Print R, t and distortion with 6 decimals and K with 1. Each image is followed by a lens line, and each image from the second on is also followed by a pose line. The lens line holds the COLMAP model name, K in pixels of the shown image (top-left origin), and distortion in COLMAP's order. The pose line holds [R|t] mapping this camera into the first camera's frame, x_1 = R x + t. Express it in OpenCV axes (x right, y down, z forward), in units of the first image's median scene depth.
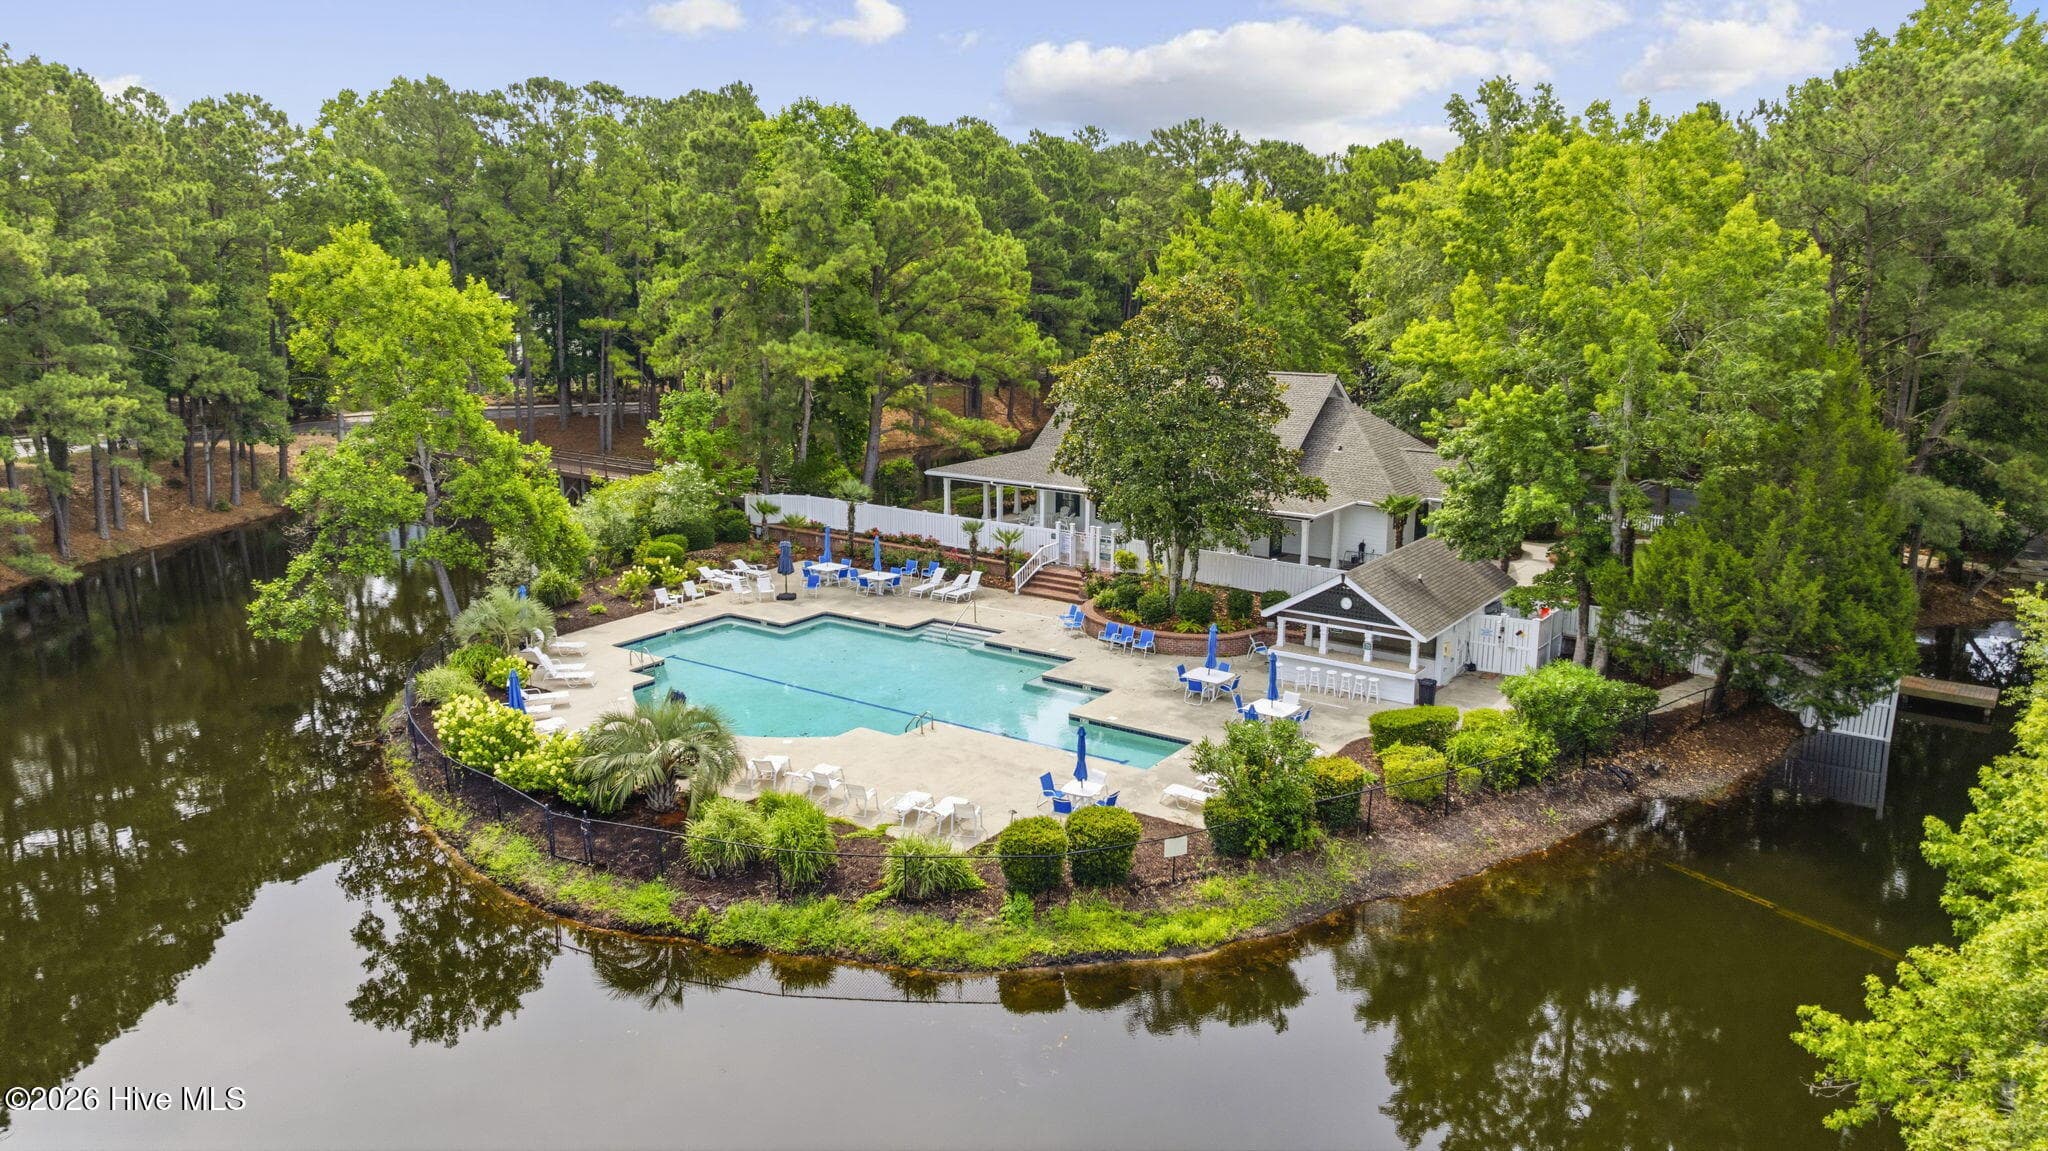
lens RADIAL K [[1382.0, 0, 1024.0], [0, 1382.0, 575.5], [0, 0, 1]] dist [0.000482, -0.038847]
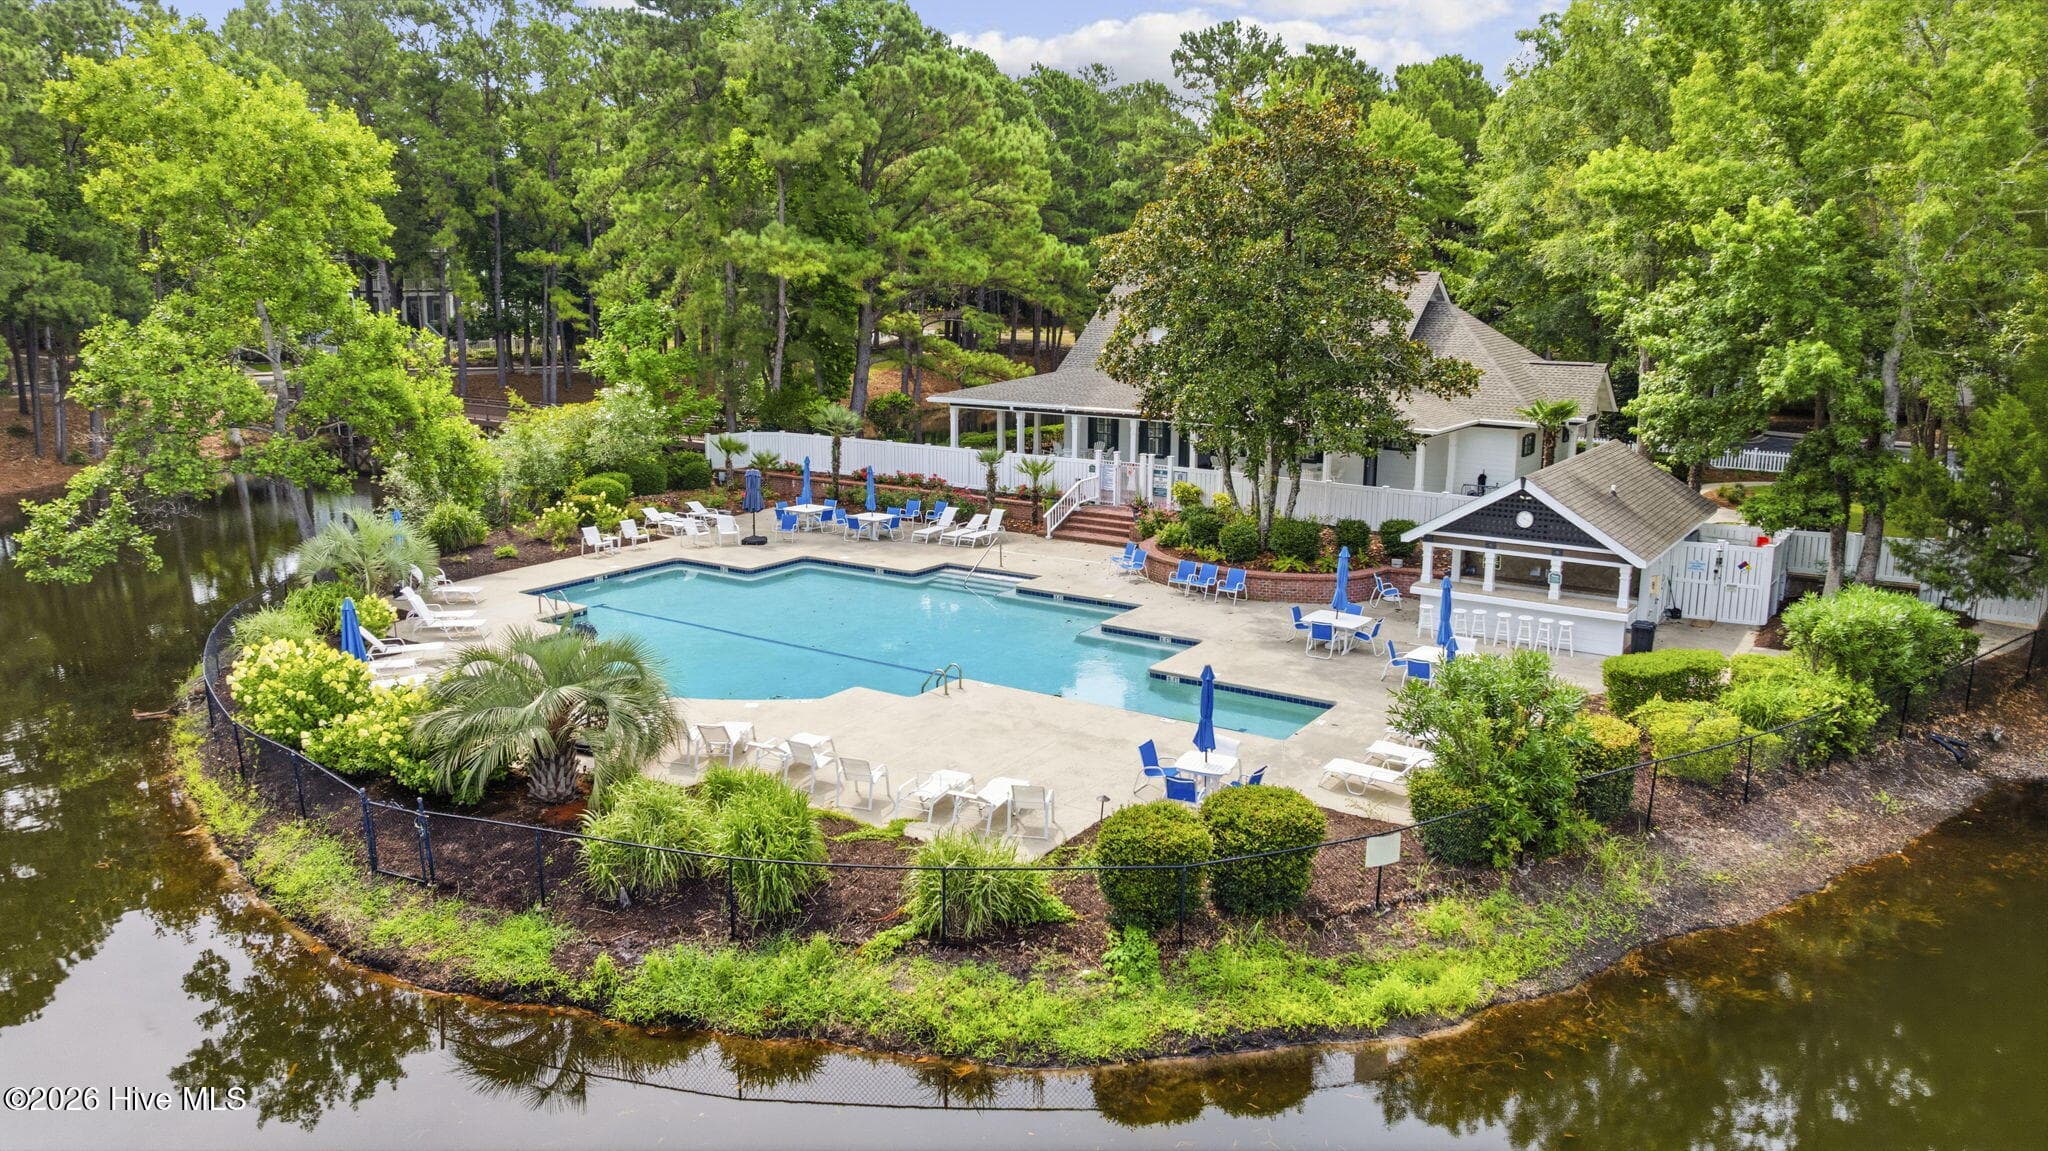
lens RADIAL K [[1374.8, 0, 1025.9], [0, 1374.8, 580.8], [0, 0, 1]] dist [-0.030466, 0.031830]
pose [[0.999795, -0.001711, 0.020165, -0.044252], [0.001953, 0.999926, -0.012008, 0.061206], [-0.020143, 0.012045, 0.999725, 0.287436]]
